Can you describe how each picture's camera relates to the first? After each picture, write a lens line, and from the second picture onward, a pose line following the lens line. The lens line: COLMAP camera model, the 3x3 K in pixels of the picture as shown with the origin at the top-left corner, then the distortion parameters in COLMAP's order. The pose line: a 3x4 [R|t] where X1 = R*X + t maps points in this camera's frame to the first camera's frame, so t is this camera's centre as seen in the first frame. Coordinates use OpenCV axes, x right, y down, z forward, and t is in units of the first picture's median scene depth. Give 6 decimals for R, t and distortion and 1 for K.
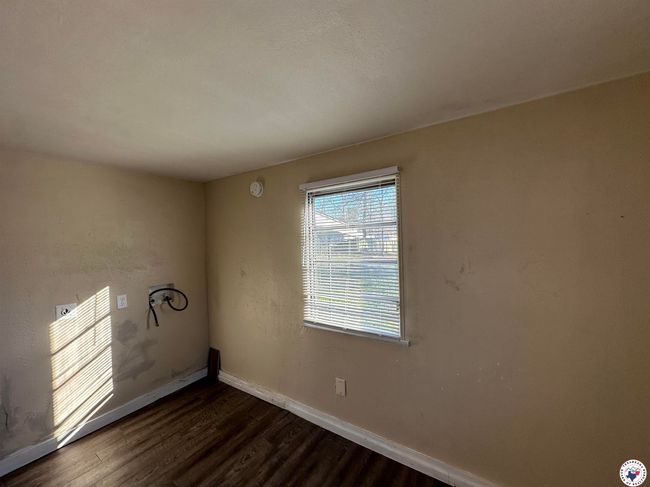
lens RADIAL K [[260.8, 0, 328.1], [0, 260.8, 242.2], [0, 0, 1]] dist [-0.000868, -0.000405]
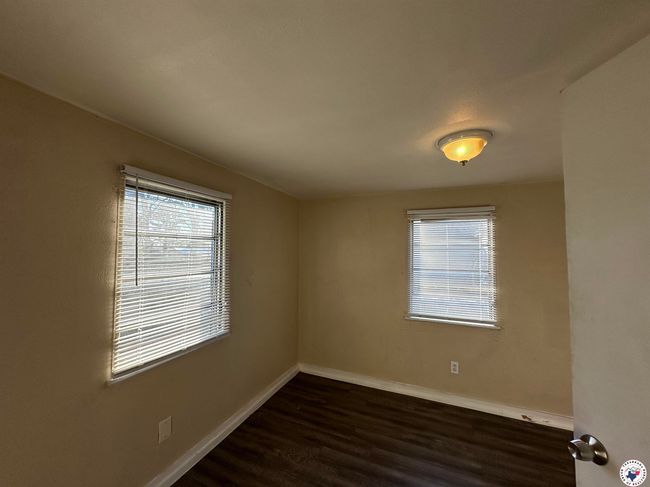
lens RADIAL K [[260.8, 0, 326.5], [0, 260.8, 245.3], [0, 0, 1]] dist [-0.000868, -0.000405]
pose [[-0.202510, 0.061954, 0.977319, -0.944993], [0.017099, 0.998068, -0.059727, 0.036220], [-0.979131, 0.004616, -0.203178, 0.706029]]
